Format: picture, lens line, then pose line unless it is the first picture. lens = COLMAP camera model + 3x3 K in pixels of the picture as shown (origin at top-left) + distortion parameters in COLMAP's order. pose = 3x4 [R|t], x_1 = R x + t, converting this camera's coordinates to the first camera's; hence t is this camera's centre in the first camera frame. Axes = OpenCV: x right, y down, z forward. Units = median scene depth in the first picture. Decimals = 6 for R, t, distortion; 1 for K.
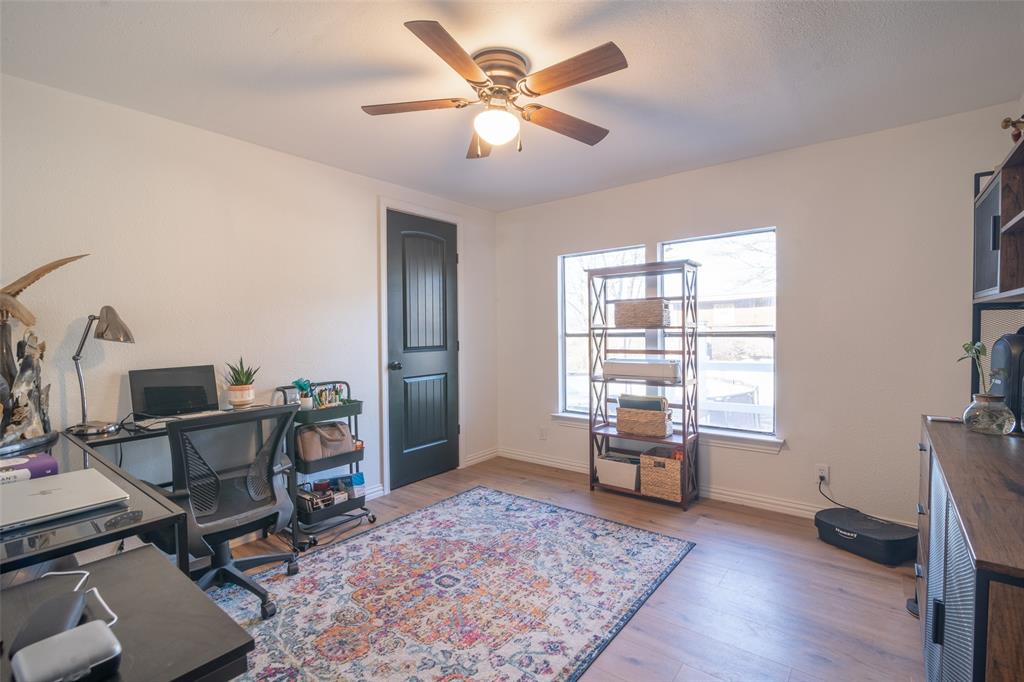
lens RADIAL K [[470.1, 0, 513.5], [0, 470.1, 338.4], [0, 0, 1]] dist [-0.012436, 0.000745]
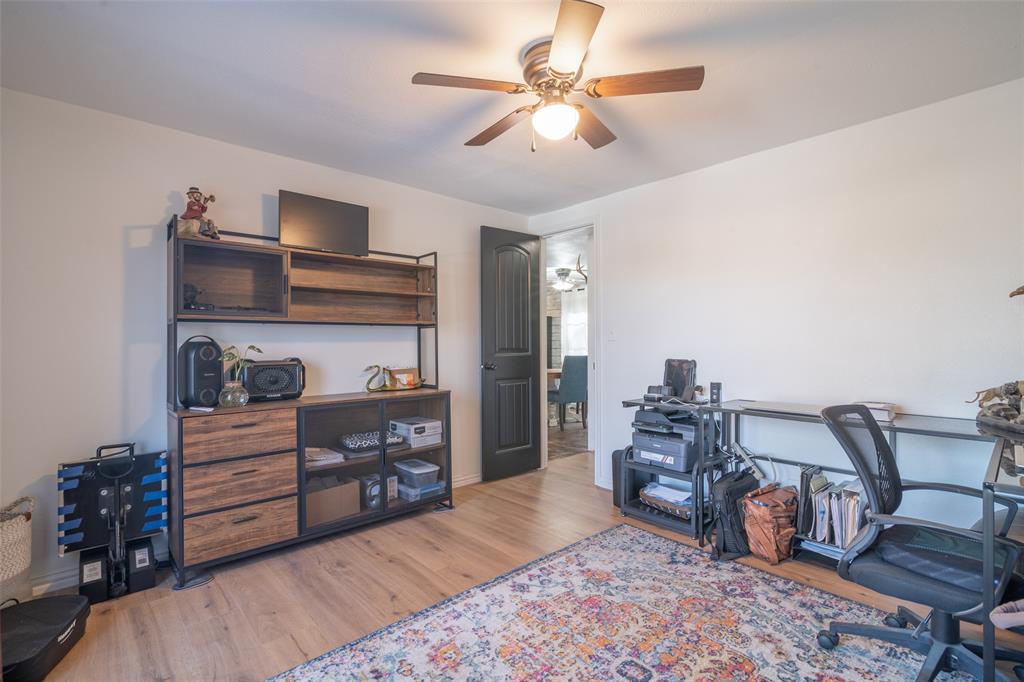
lens RADIAL K [[470.1, 0, 513.5], [0, 470.1, 338.4], [0, 0, 1]] dist [-0.012436, 0.000745]
pose [[-0.986824, 0.021631, 0.160342, -0.096555], [0.024330, 0.999593, 0.014886, -0.014627], [-0.159955, 0.018591, -0.986949, 2.003963]]
